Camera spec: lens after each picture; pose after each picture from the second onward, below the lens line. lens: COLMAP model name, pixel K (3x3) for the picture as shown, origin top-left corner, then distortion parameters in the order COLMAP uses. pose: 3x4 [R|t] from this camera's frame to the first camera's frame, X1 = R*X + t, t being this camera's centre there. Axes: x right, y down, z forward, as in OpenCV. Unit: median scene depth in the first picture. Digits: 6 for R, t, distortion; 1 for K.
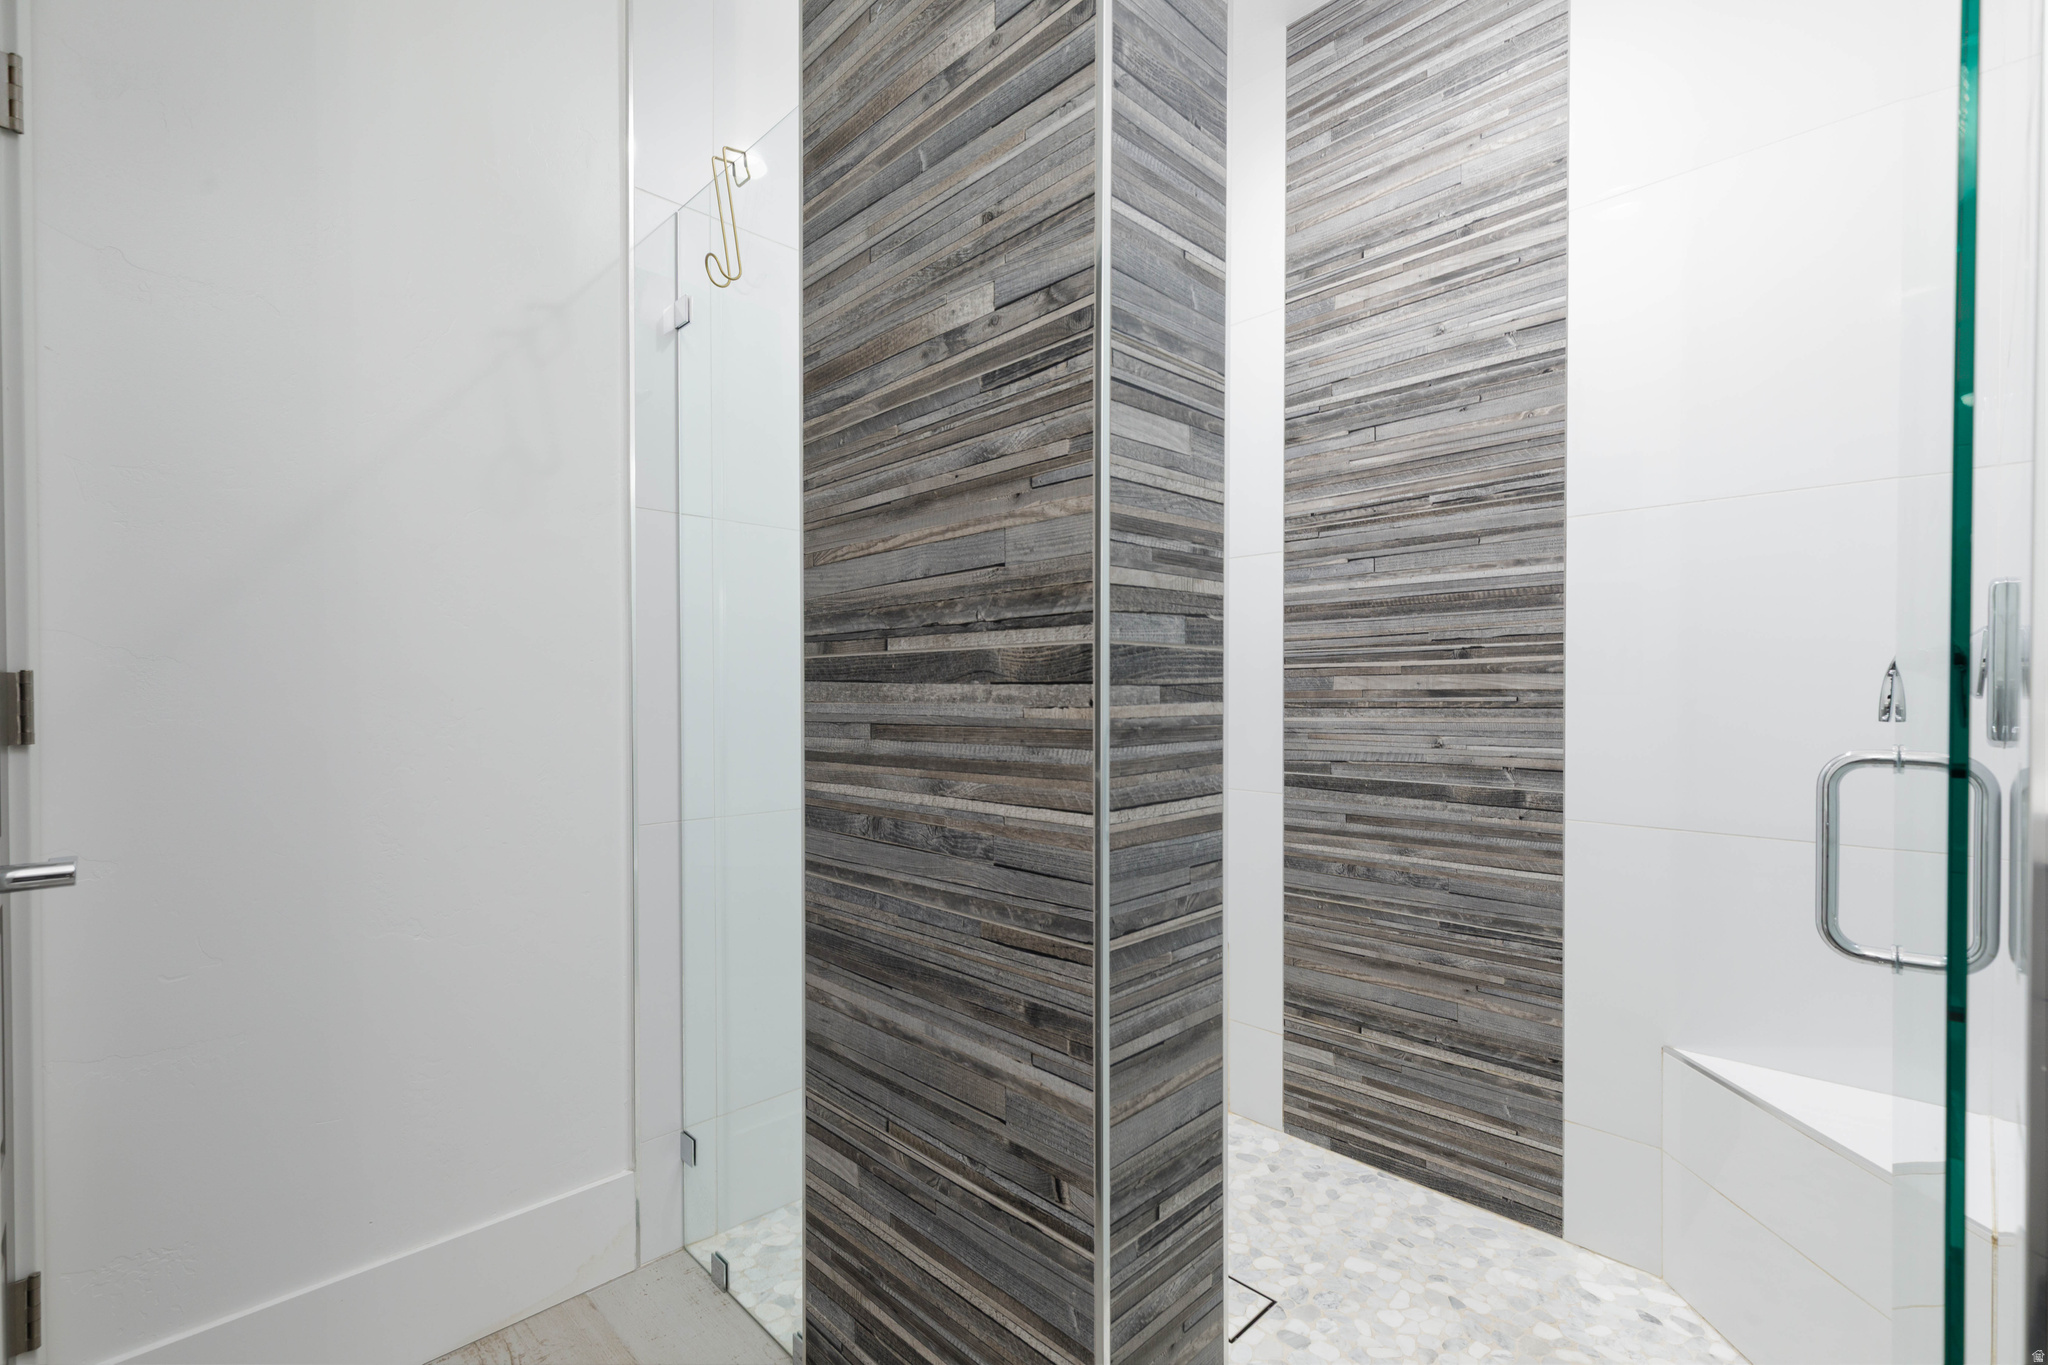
lens RADIAL K [[912.6, 0, 1038.4], [0, 912.6, 702.2], [0, 0, 1]] dist [0.010684, -0.000876]
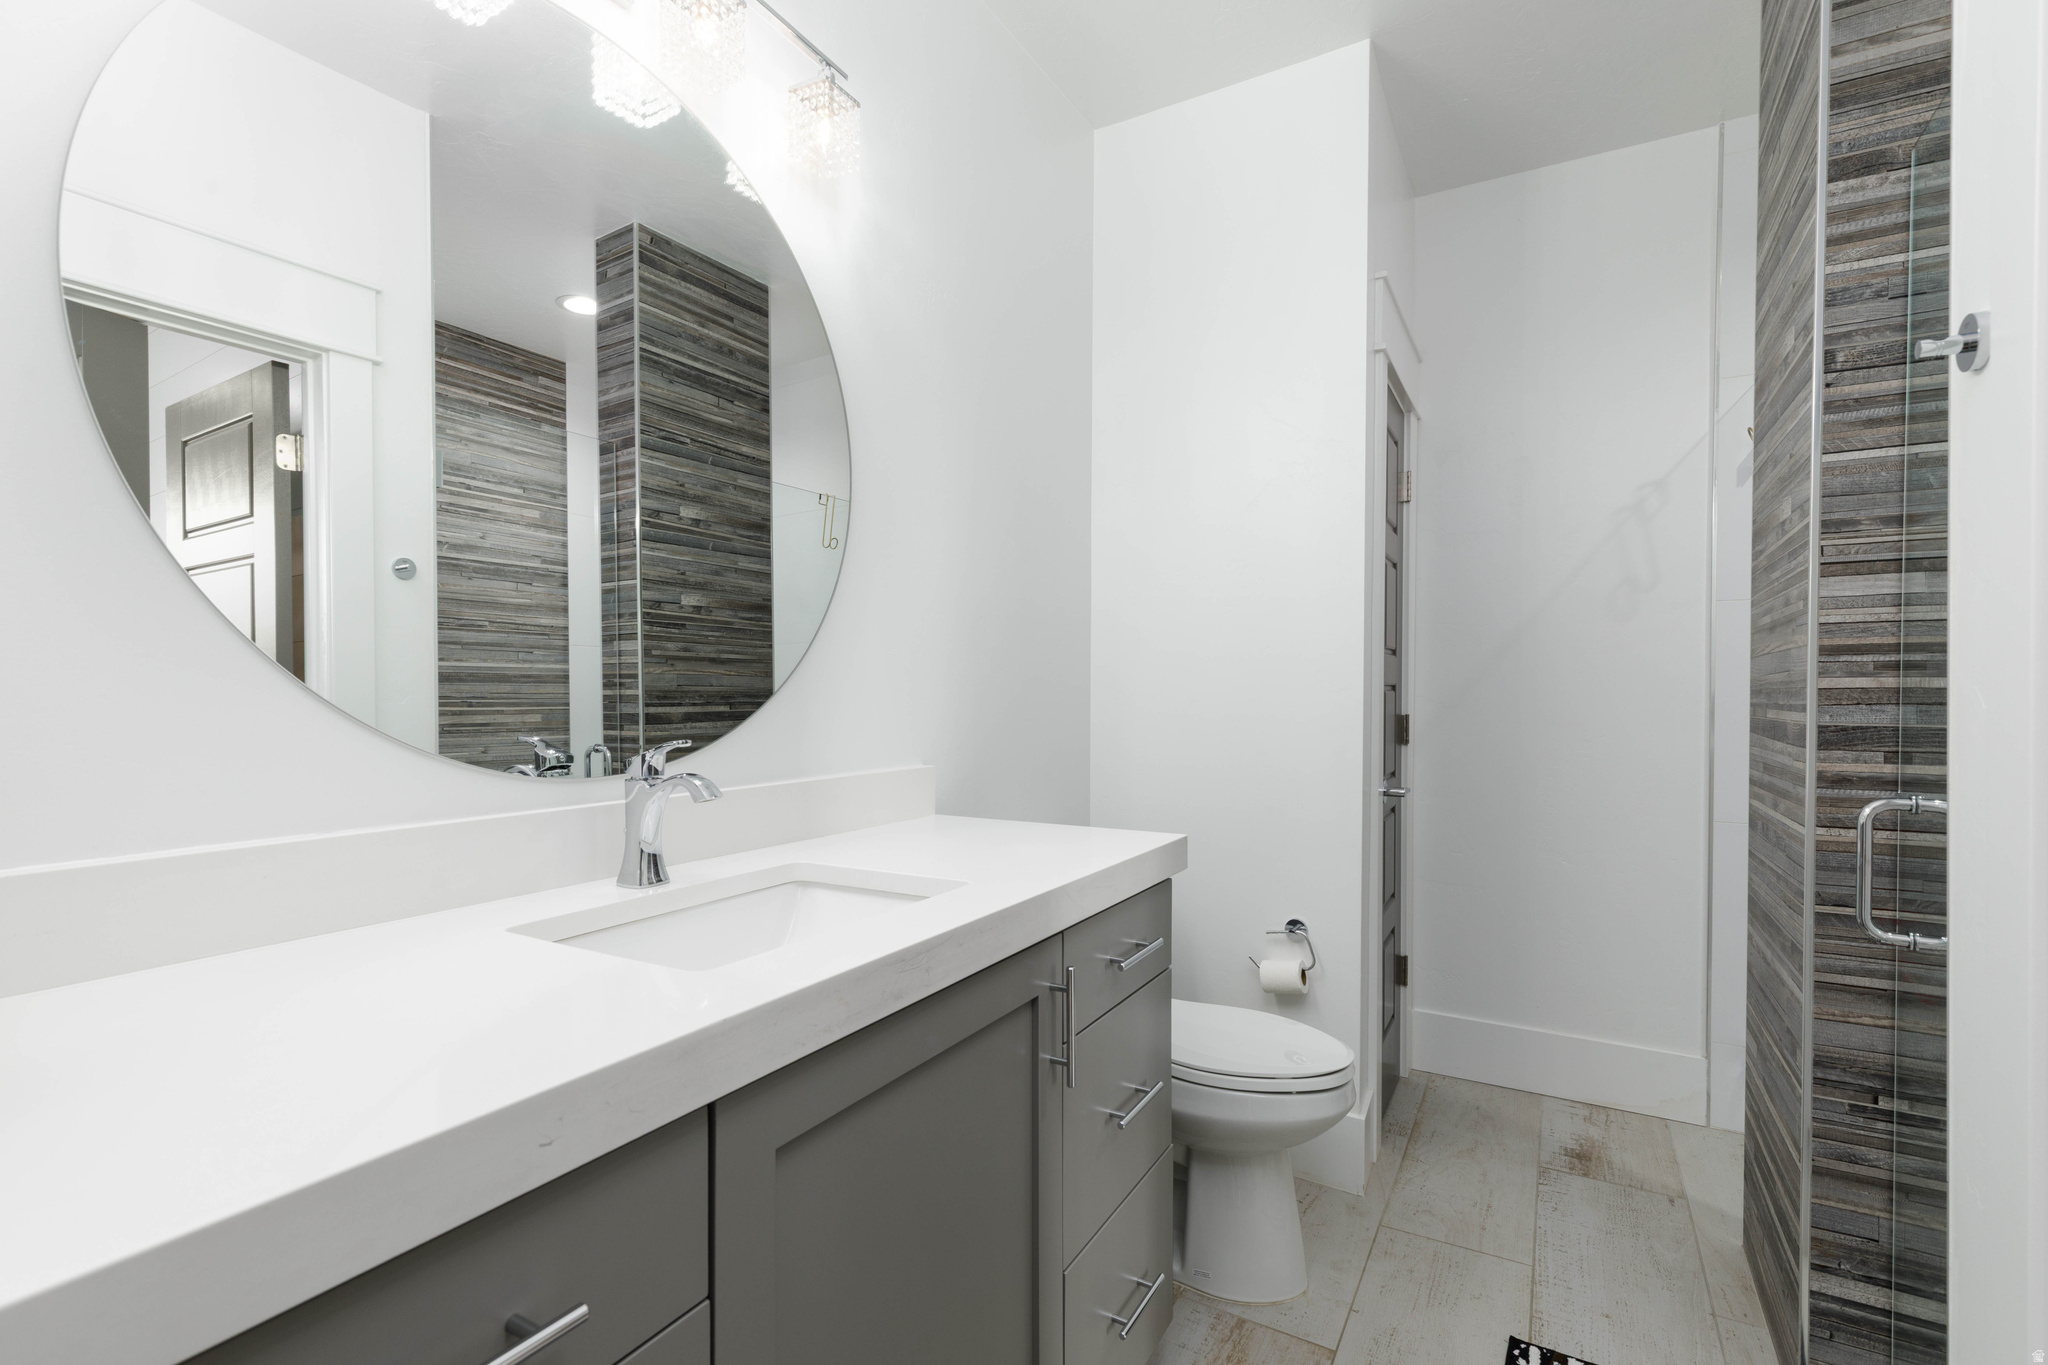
lens RADIAL K [[912.6, 0, 1031.4], [0, 912.6, 698.1], [0, 0, 1]] dist [0.010684, -0.000876]
pose [[0.258515, 0.007017, -0.965982, 1.251228], [-0.014893, 0.999884, 0.003277, -0.091974], [0.965892, 0.013540, 0.258590, -0.761690]]
